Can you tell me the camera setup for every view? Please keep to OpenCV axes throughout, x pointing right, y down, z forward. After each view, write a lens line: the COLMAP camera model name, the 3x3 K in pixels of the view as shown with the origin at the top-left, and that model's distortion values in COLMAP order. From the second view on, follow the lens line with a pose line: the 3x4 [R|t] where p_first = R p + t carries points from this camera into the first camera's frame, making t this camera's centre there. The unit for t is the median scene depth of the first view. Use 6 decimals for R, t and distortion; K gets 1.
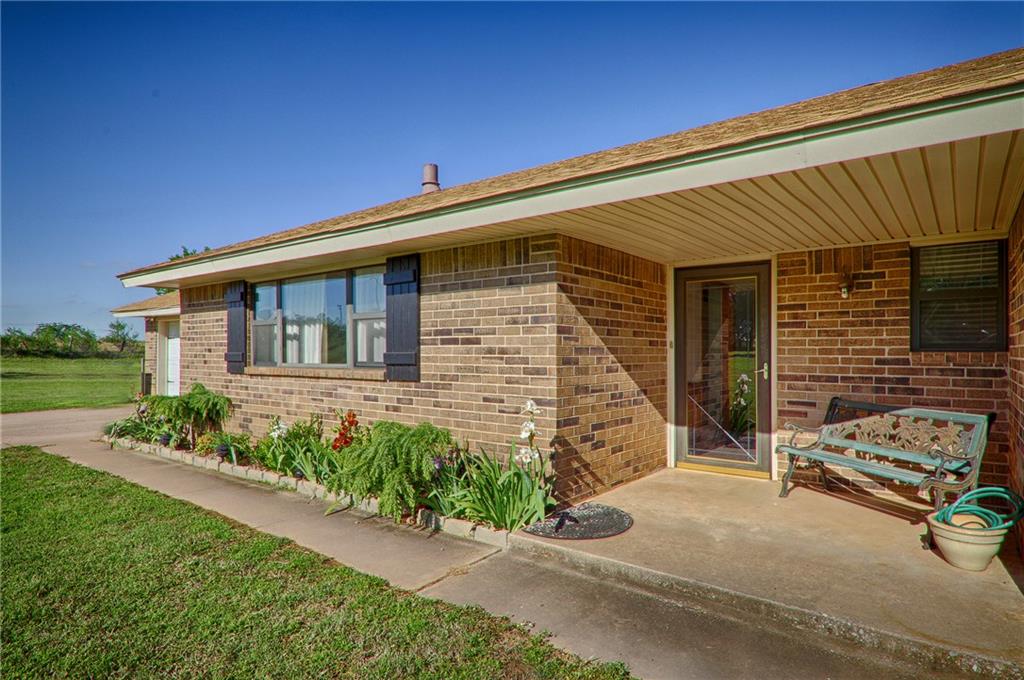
lens RADIAL K [[585.1, 0, 520.1], [0, 585.1, 345.0], [0, 0, 1]] dist [0.002279, 0.000173]
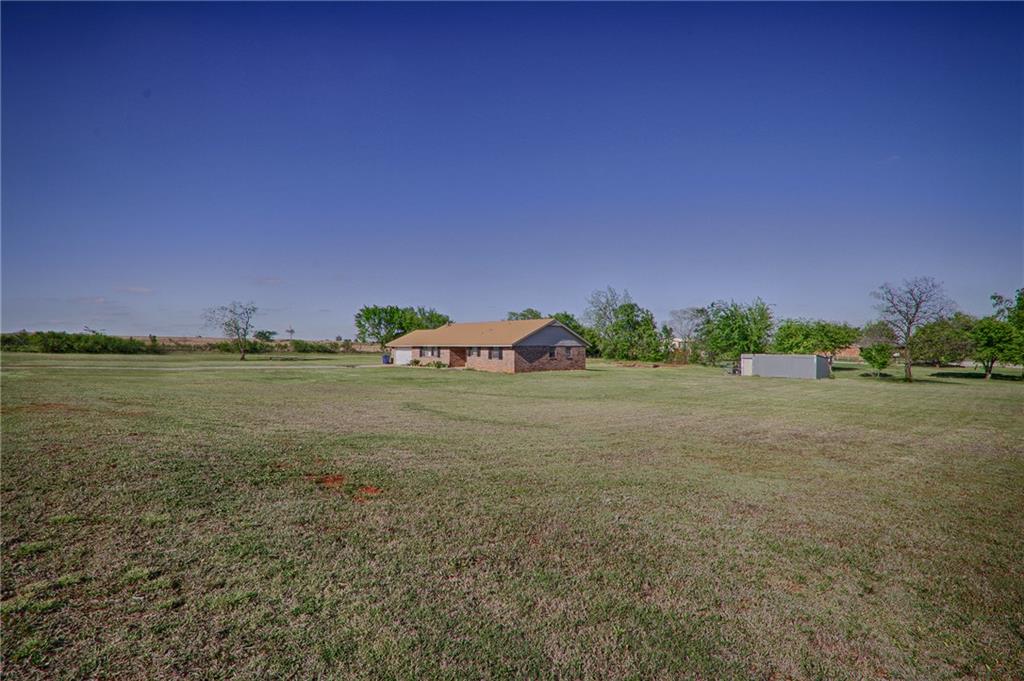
lens RADIAL K [[490.3, 0, 511.7], [0, 490.3, 338.9], [0, 0, 1]] dist [0.000499, -0.001384]
pose [[0.992154, -0.000205, -0.125020, 2.301374], [-0.000238, 0.999994, -0.003533, -0.255646], [0.125020, 0.003535, 0.992148, -7.928600]]
